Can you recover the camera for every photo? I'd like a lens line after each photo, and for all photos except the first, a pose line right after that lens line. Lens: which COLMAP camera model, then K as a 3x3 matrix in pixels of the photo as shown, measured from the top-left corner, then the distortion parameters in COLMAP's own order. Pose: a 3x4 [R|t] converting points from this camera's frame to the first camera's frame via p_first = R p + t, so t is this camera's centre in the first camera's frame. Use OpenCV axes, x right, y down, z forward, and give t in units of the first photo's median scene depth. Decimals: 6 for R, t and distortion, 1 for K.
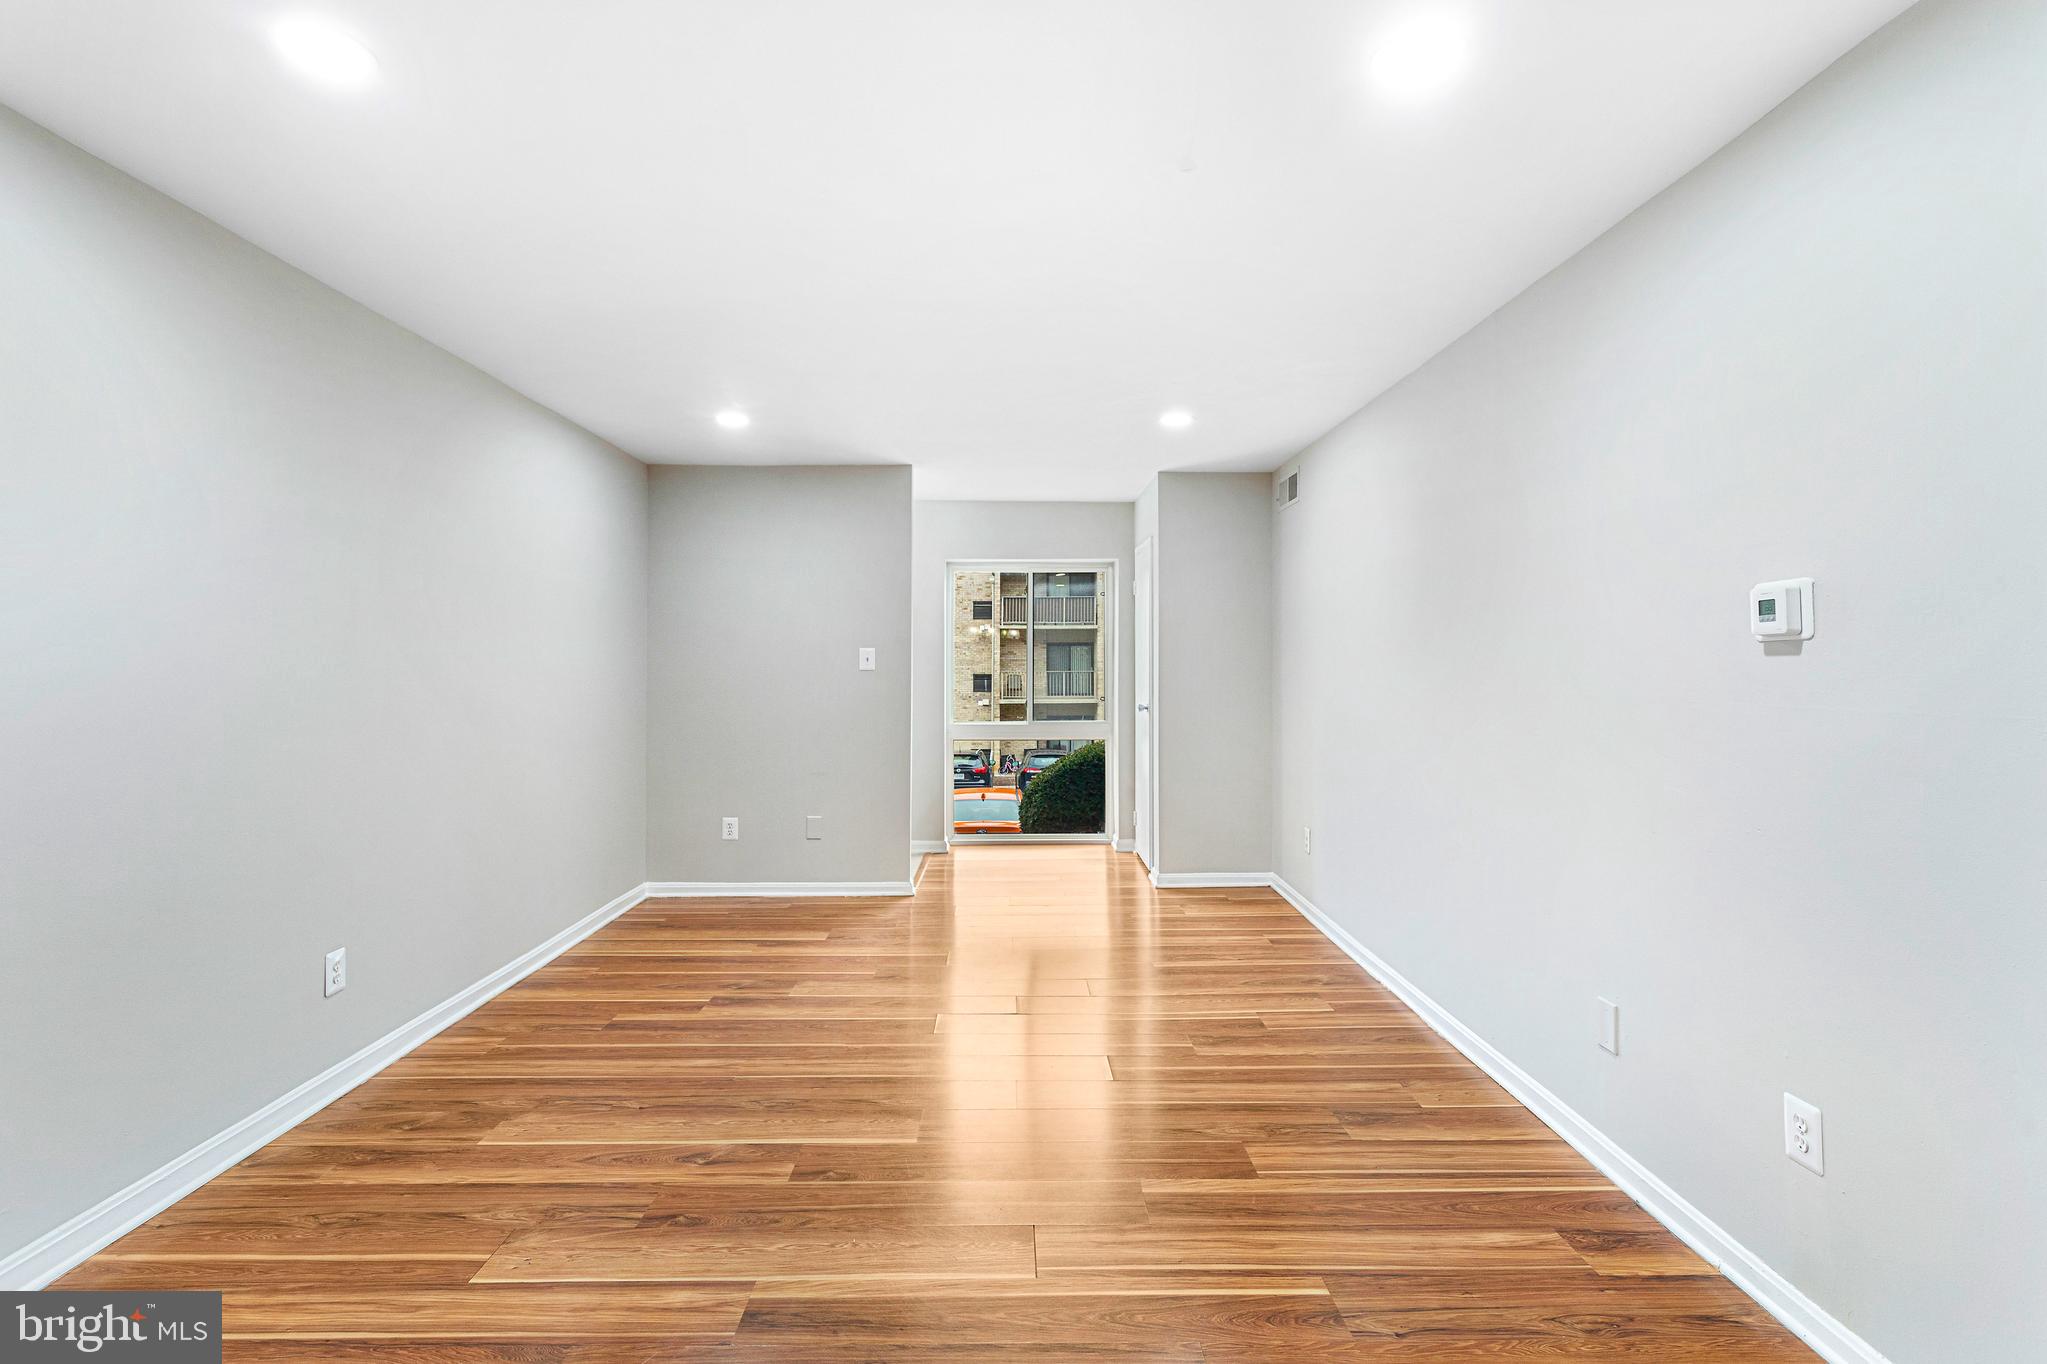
lens RADIAL K [[964.5, 0, 1002.0], [0, 964.5, 680.5], [0, 0, 1]] dist [-0.002841, 0.001336]
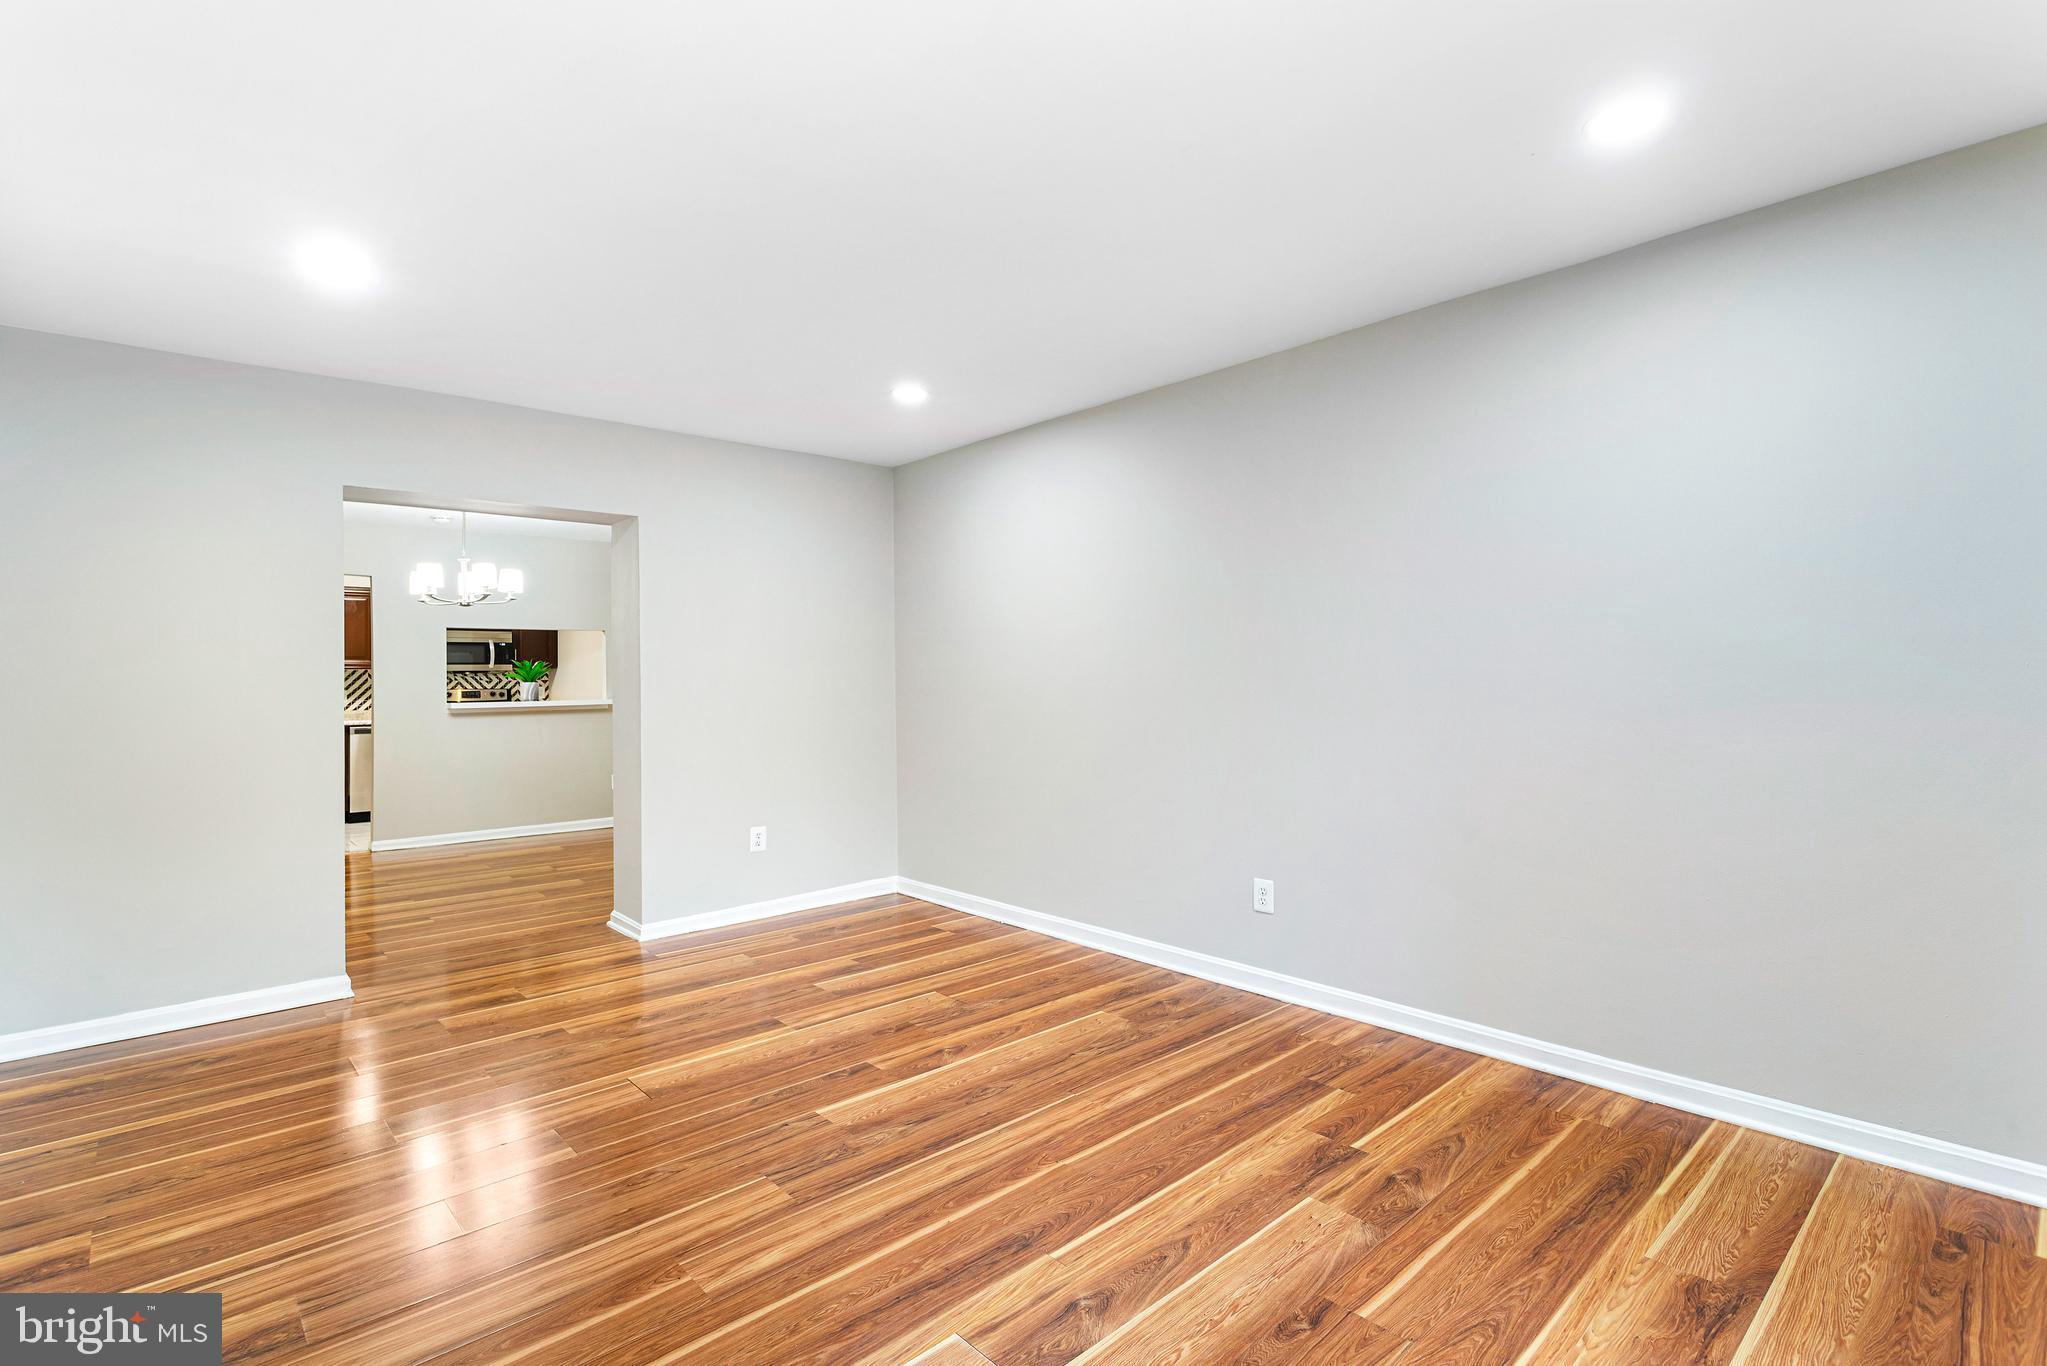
lens RADIAL K [[964.5, 0, 1020.2], [0, 964.5, 680.8], [0, 0, 1]] dist [-0.002841, 0.001336]
pose [[-0.734133, 0.013309, -0.678875, 0.424328], [0.004187, 0.999878, 0.015074, -0.001757], [0.678993, 0.008224, -0.734099, 1.804380]]
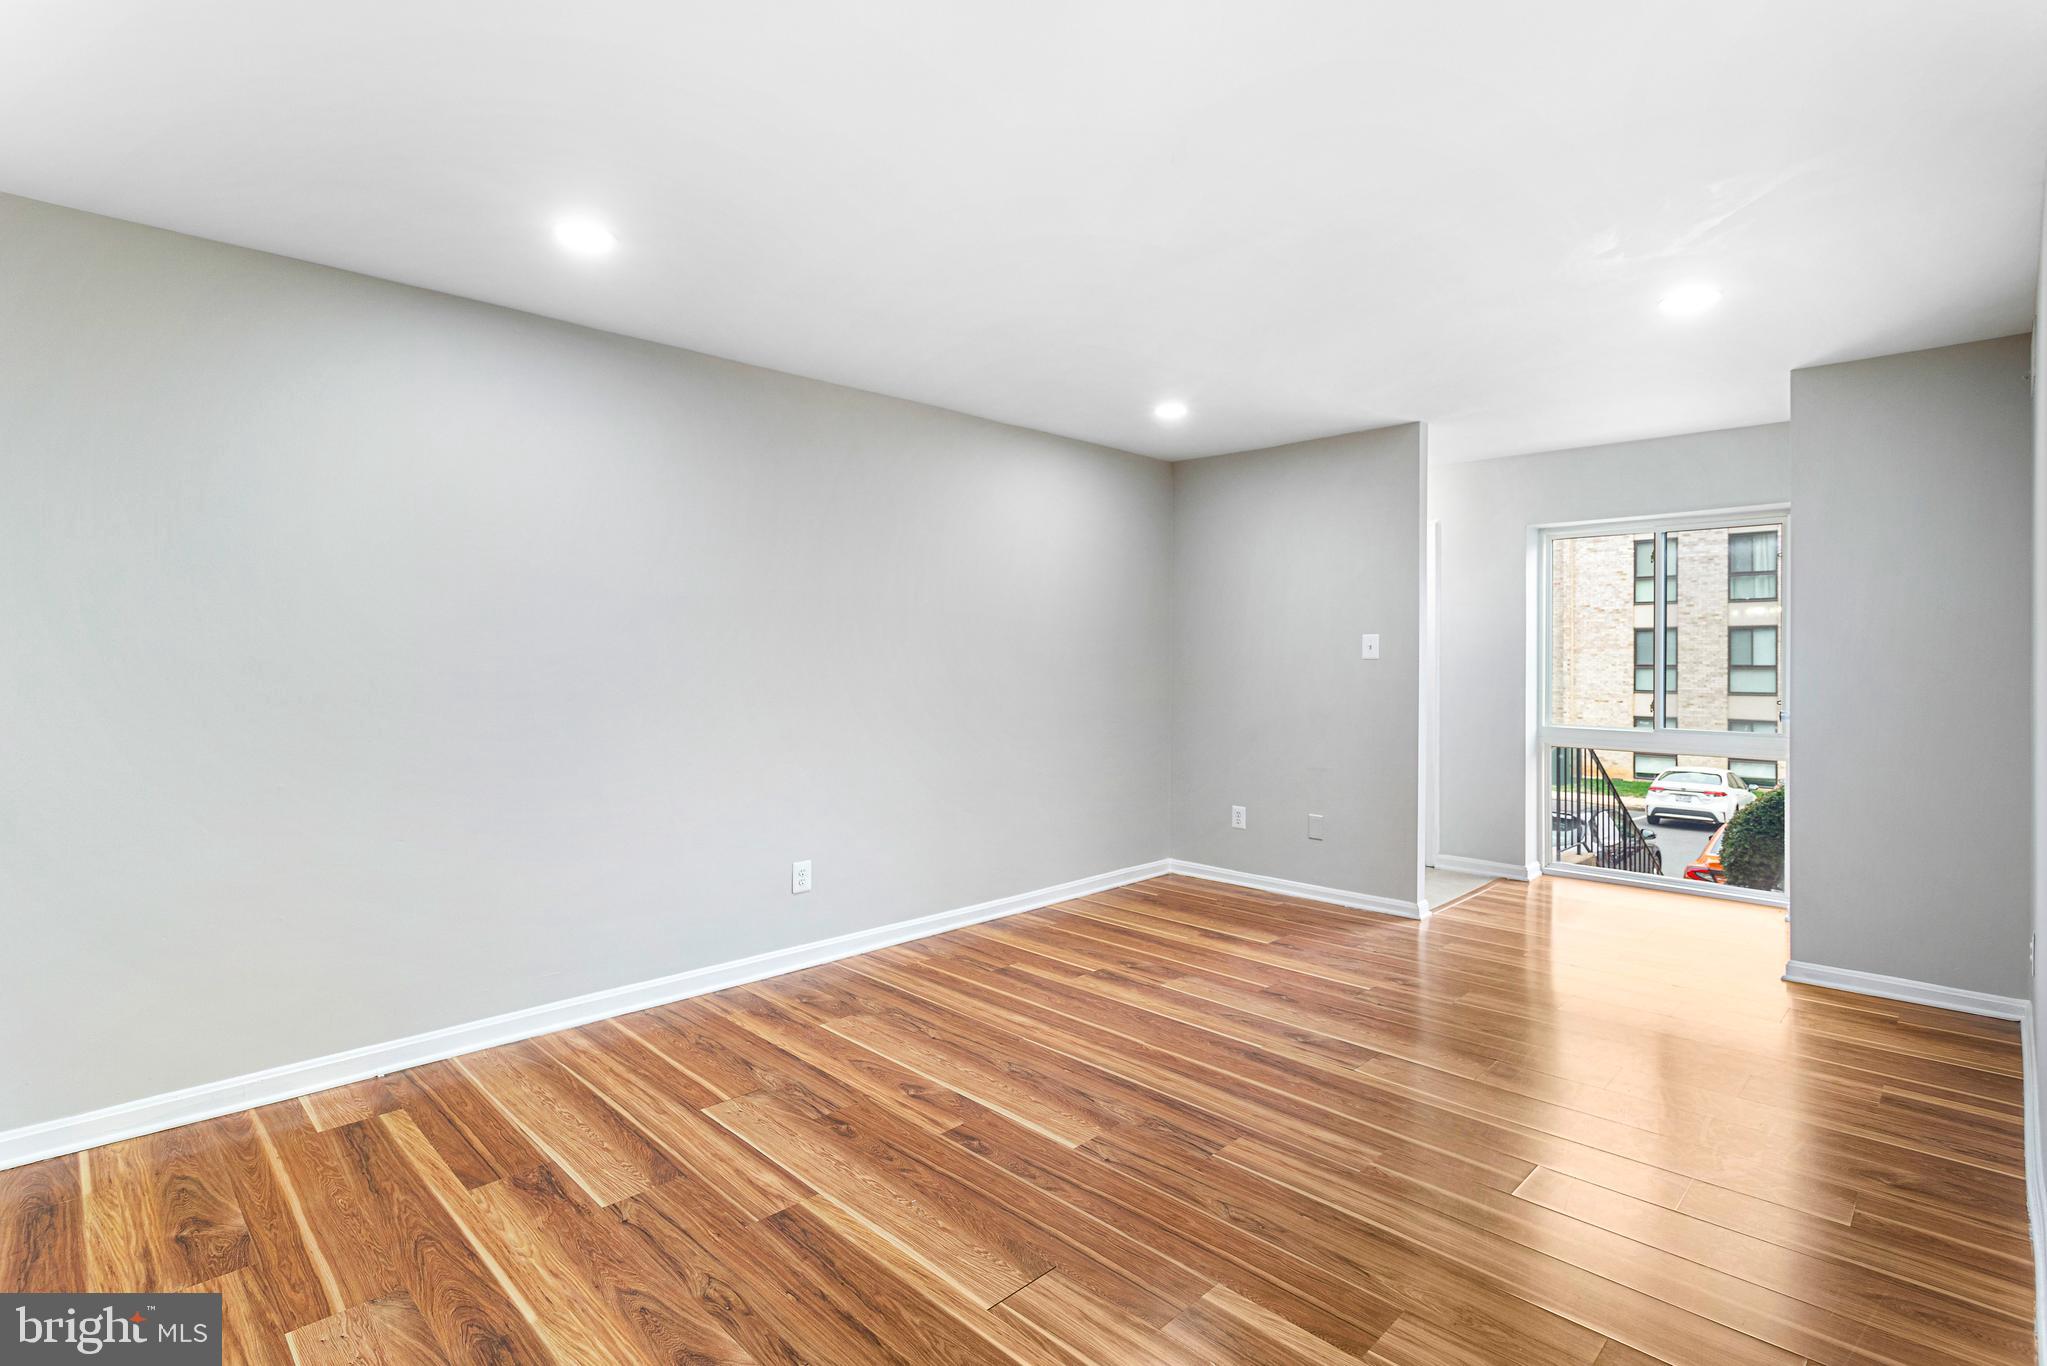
lens RADIAL K [[964.5, 0, 1019.1], [0, 964.5, 671.0], [0, 0, 1]] dist [-0.002841, 0.001336]
pose [[0.705553, 0.014220, -0.708515, 0.517359], [-0.013105, 0.999889, 0.007018, -0.003951], [0.708536, 0.004334, 0.705661, 0.263295]]
